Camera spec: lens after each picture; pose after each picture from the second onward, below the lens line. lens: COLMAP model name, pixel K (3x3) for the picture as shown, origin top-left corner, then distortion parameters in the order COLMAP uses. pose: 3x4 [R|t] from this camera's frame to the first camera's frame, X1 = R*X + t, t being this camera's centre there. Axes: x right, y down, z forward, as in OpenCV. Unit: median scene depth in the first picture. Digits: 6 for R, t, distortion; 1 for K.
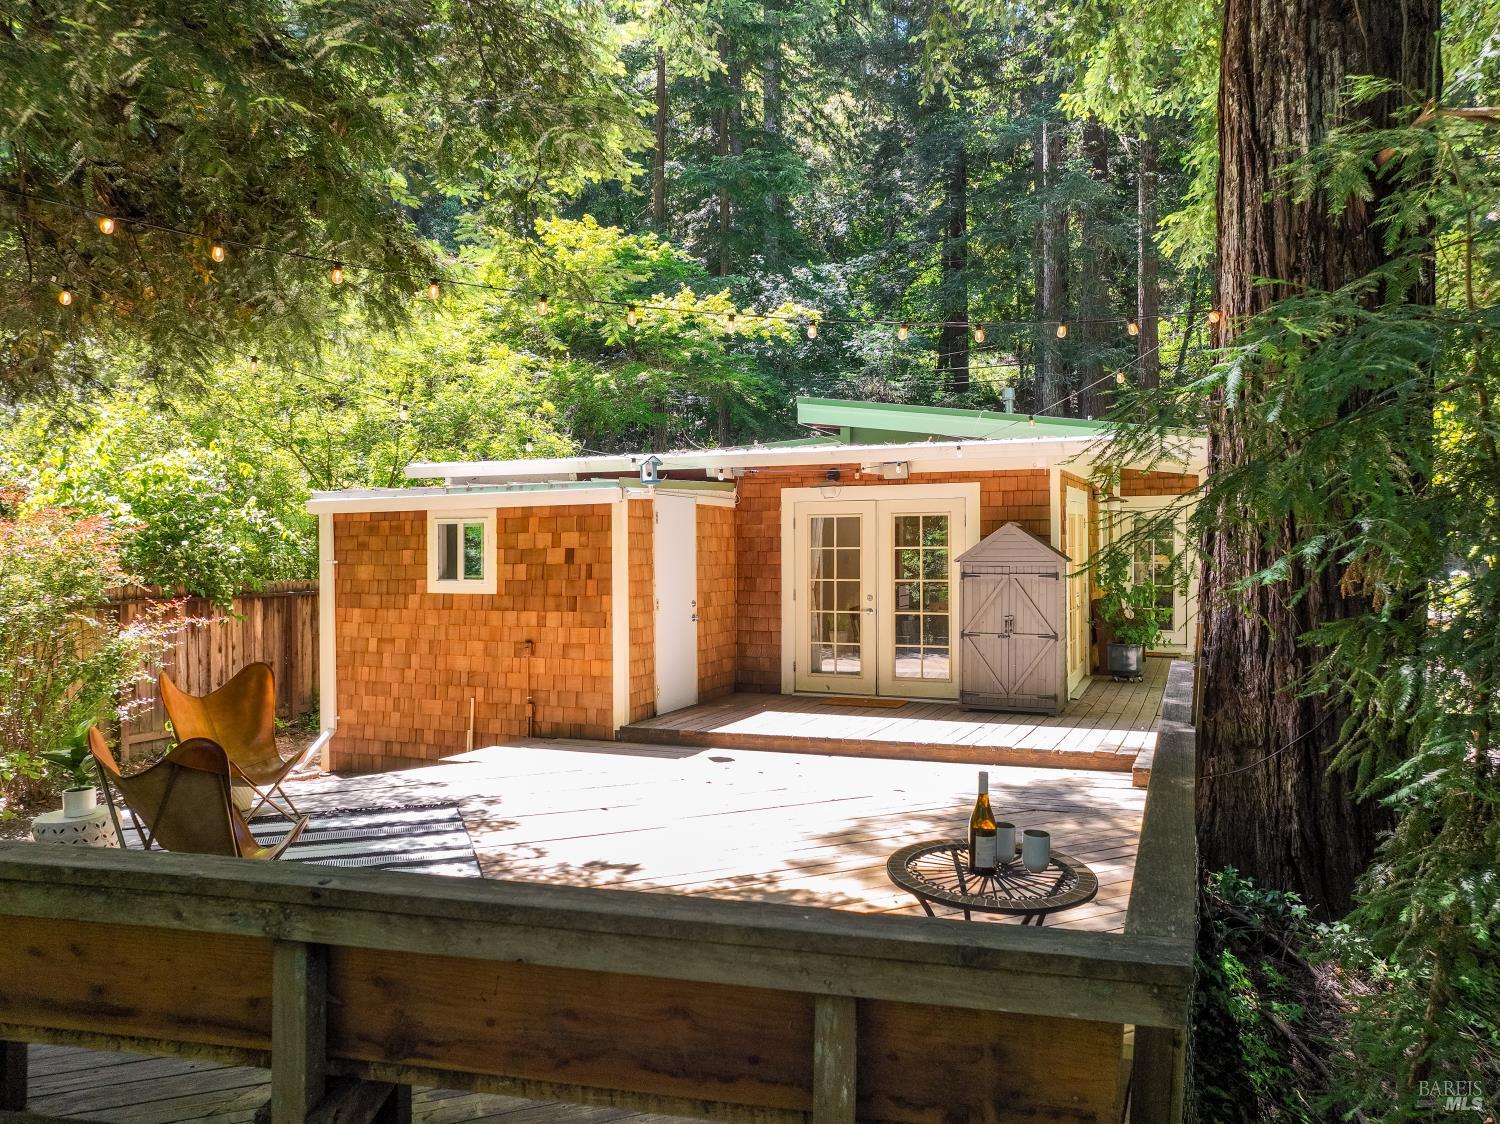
lens RADIAL K [[1066.6, 0, 750.0], [0, 1066.6, 562.0], [0, 0, 1]] dist [0.005951, 0.002724]
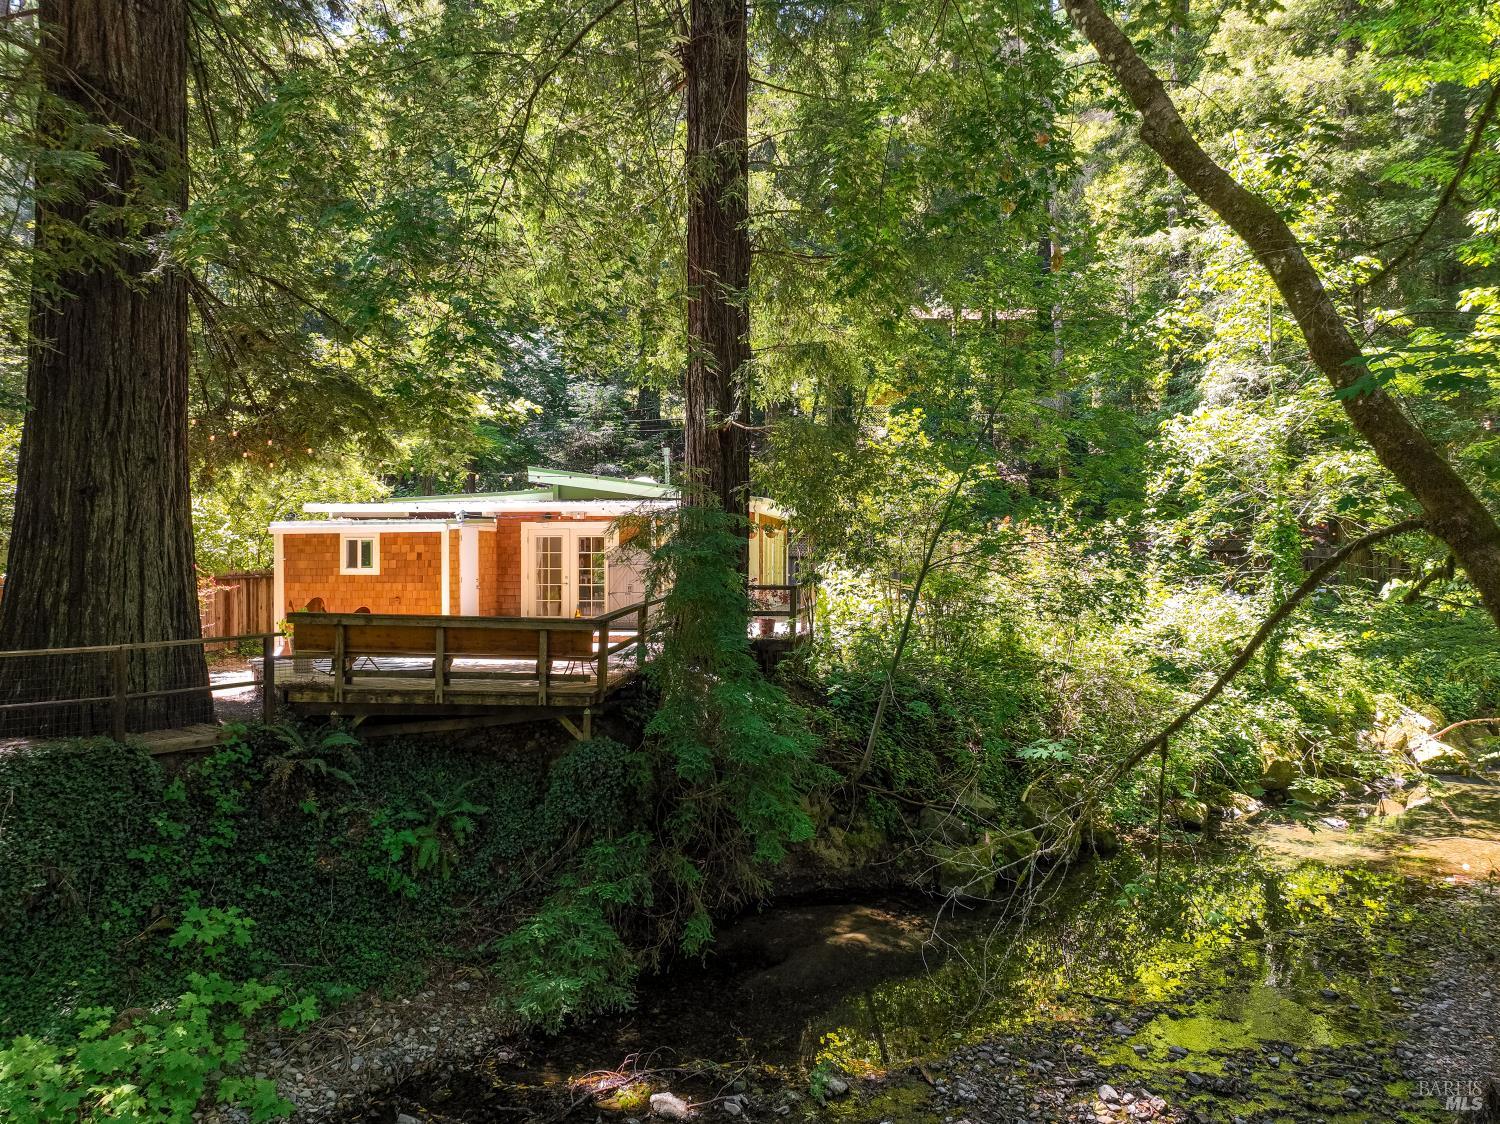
lens RADIAL K [[1066.6, 0, 750.0], [0, 1066.6, 562.0], [0, 0, 1]] dist [0.005951, 0.002724]
pose [[0.966890, 0.001271, 0.255190, -0.069581], [-0.001017, 0.999999, -0.001128, 0.006766], [-0.255191, 0.000831, 0.966890, -1.089310]]
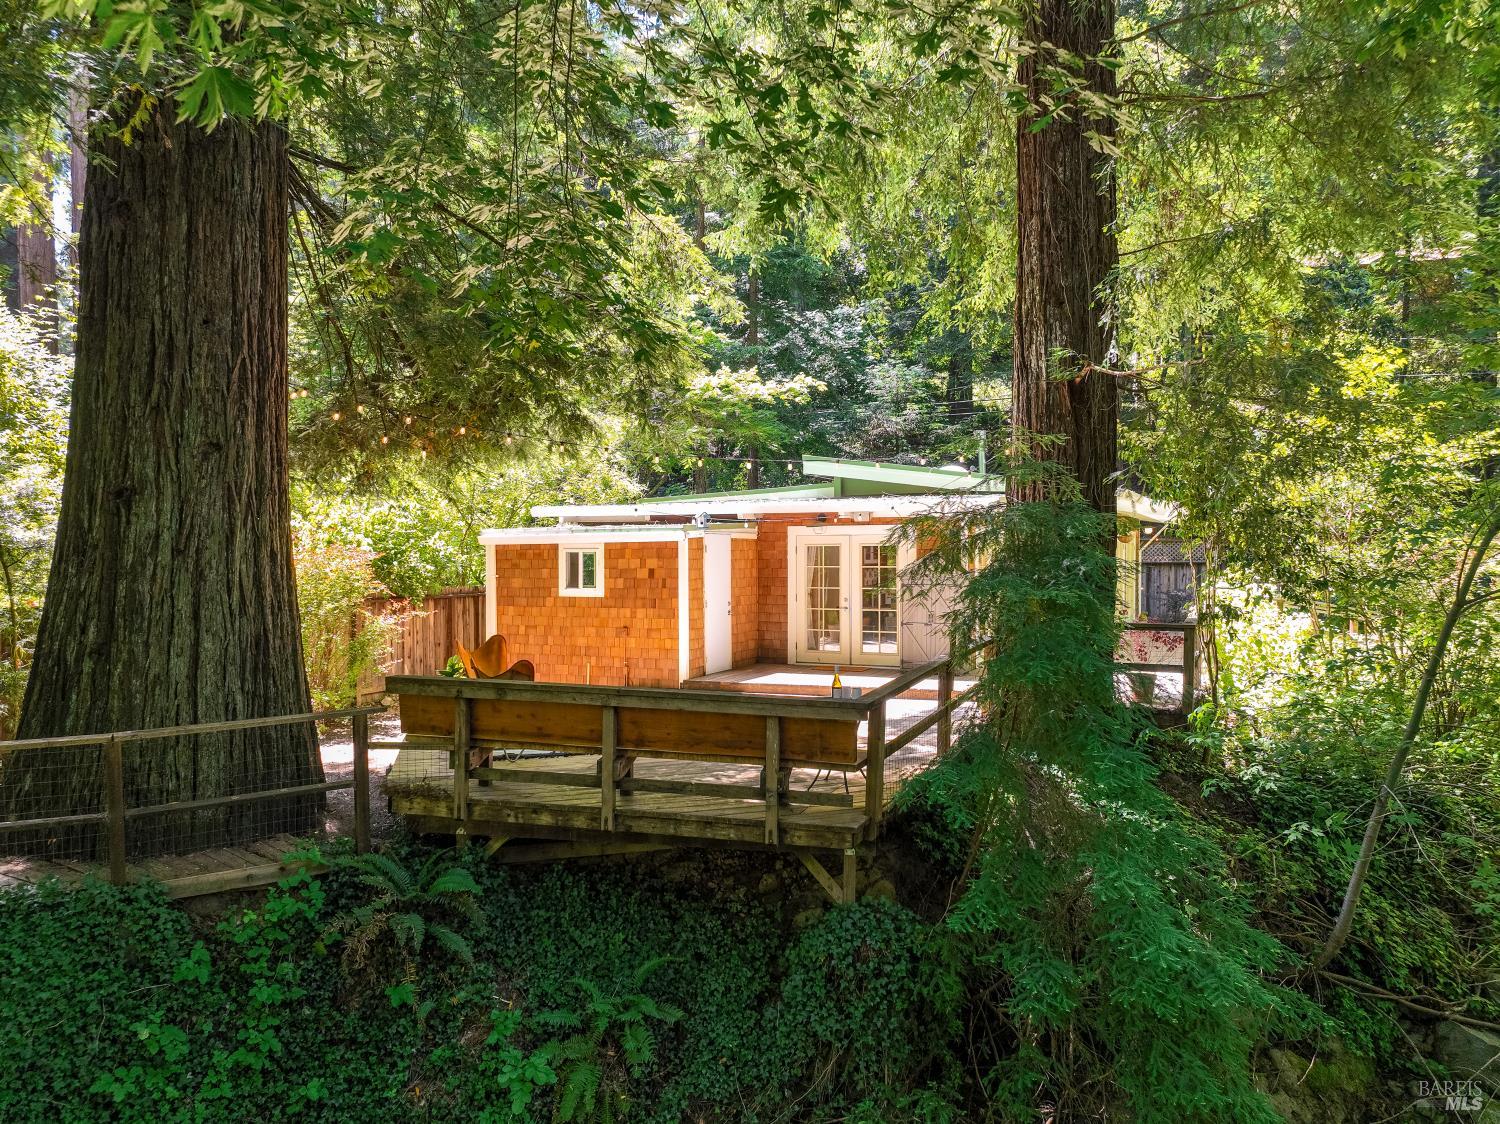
lens RADIAL K [[1066.6, 0, 750.0], [0, 1066.6, 562.0], [0, 0, 1]] dist [0.005951, 0.002724]
pose [[0.999502, 0.000612, -0.031565, 0.025604], [-0.000578, 0.999999, 0.001082, -0.022517], [0.031566, -0.001064, 0.999501, -0.534926]]
